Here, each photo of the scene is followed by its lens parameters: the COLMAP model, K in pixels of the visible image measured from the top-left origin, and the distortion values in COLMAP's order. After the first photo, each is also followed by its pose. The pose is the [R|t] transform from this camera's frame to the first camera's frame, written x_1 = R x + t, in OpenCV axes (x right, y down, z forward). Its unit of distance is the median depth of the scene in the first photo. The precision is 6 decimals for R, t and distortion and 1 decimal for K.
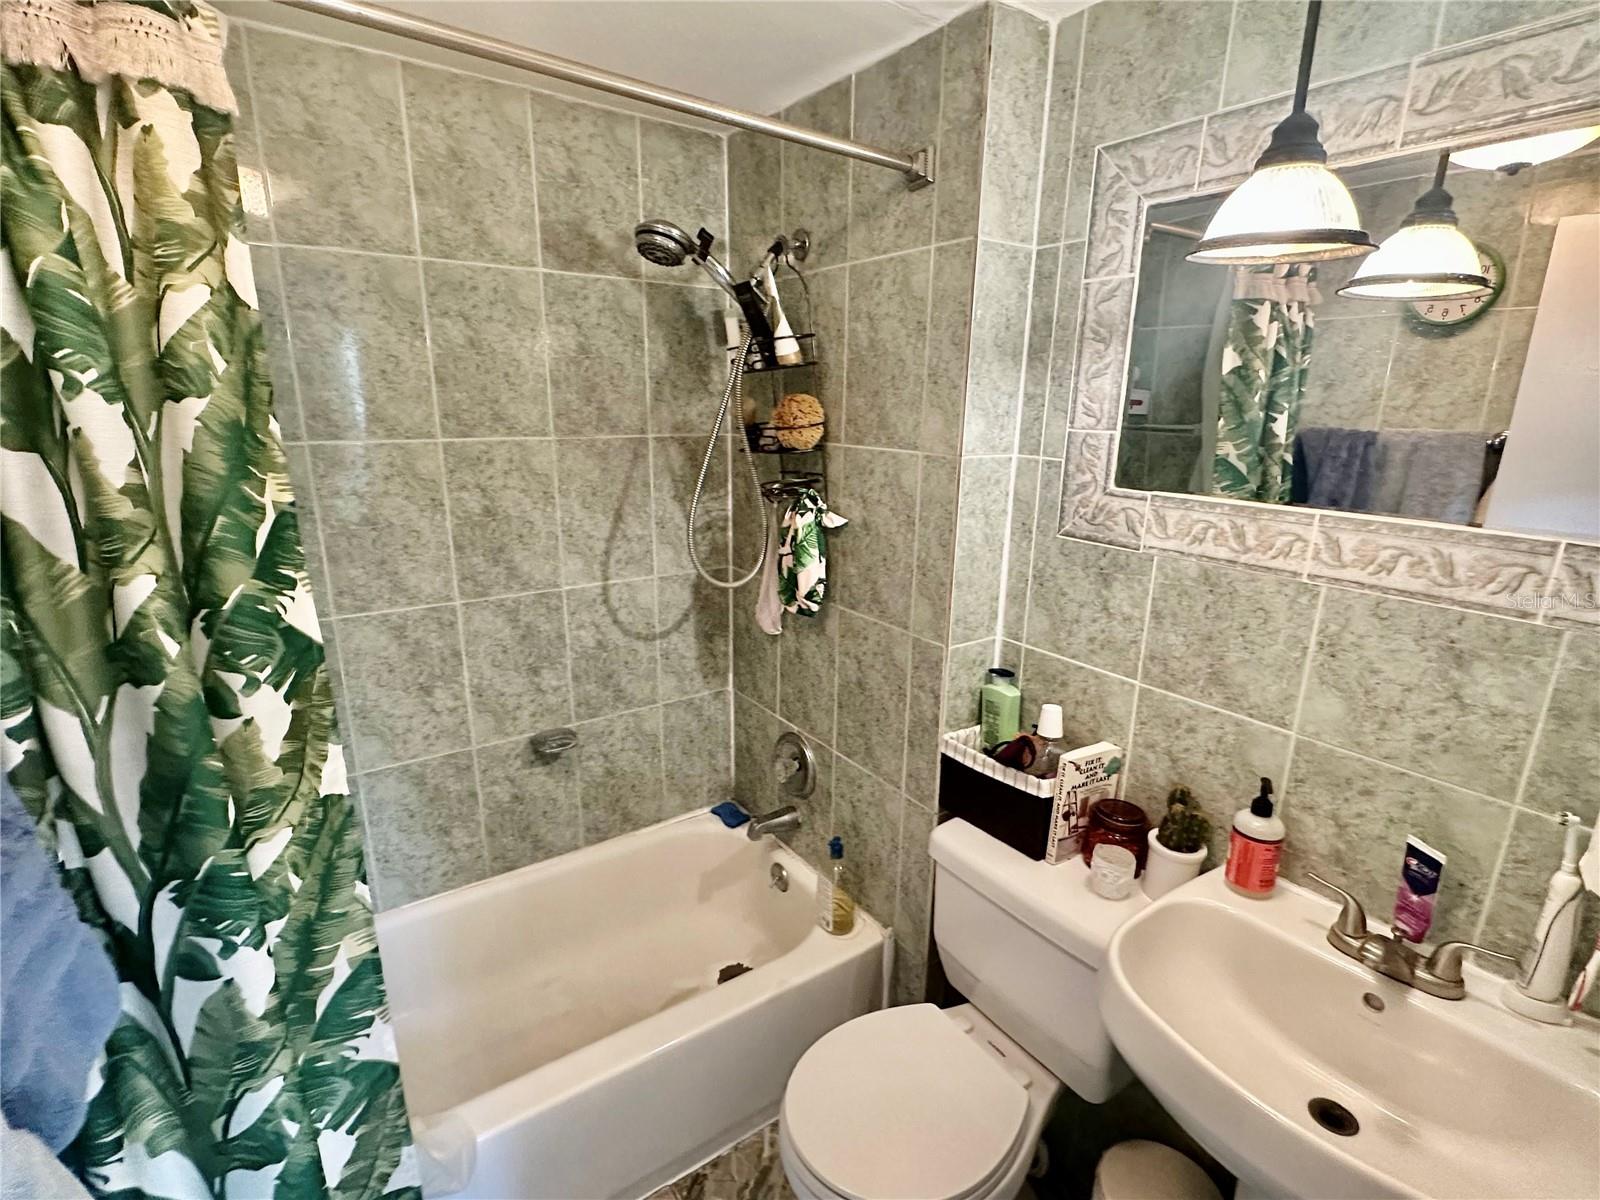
lens RADIAL K [[784.2, 0, 800.0], [0, 784.2, 600.0], [0, 0, 1]] dist [0.019579, -0.010043]
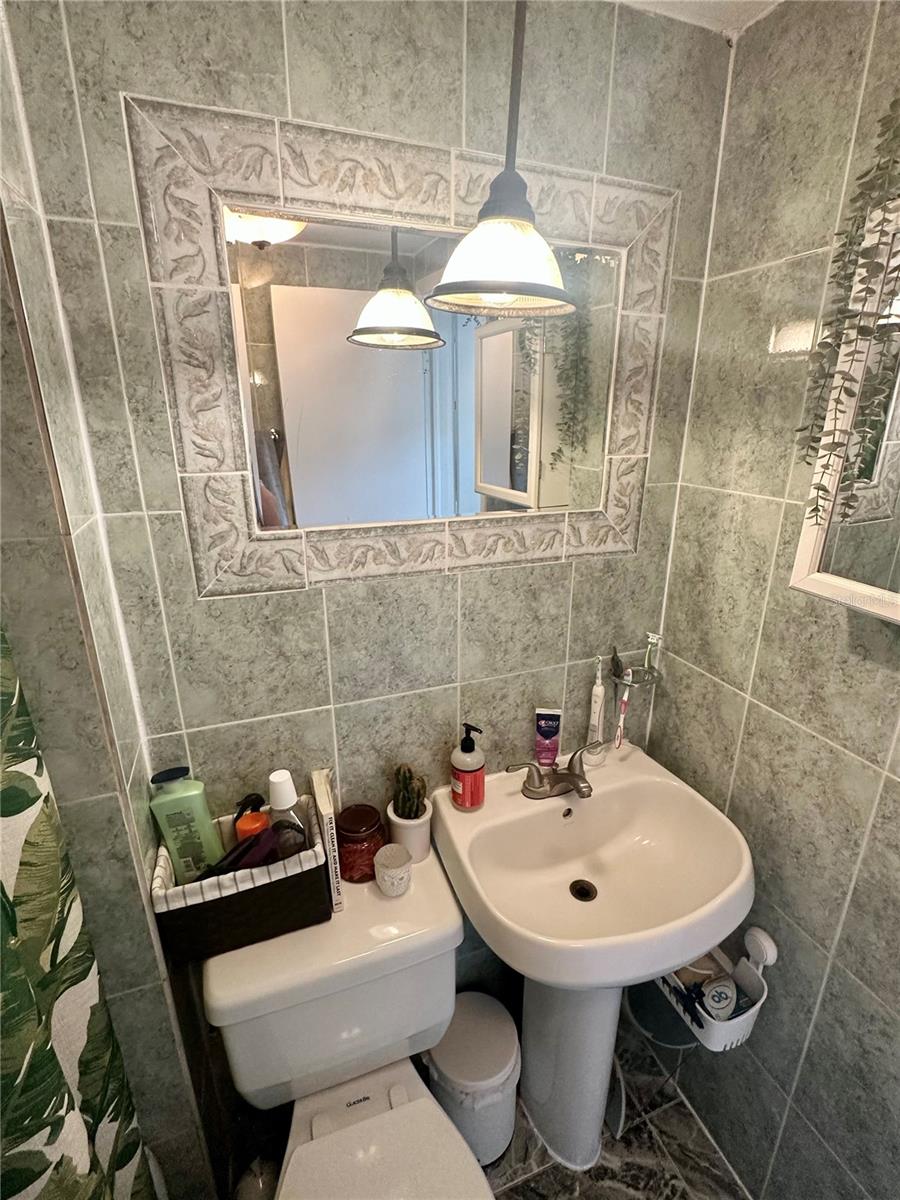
lens RADIAL K [[588.2, 0, 450.0], [0, 588.2, 600.0], [0, 0, 1]] dist [0.019579, -0.010043]
pose [[0.232963, -0.329021, 0.915135, -0.212995], [0.242222, 0.931002, 0.273064, -0.210191], [-0.941837, 0.158052, 0.296586, 0.619353]]
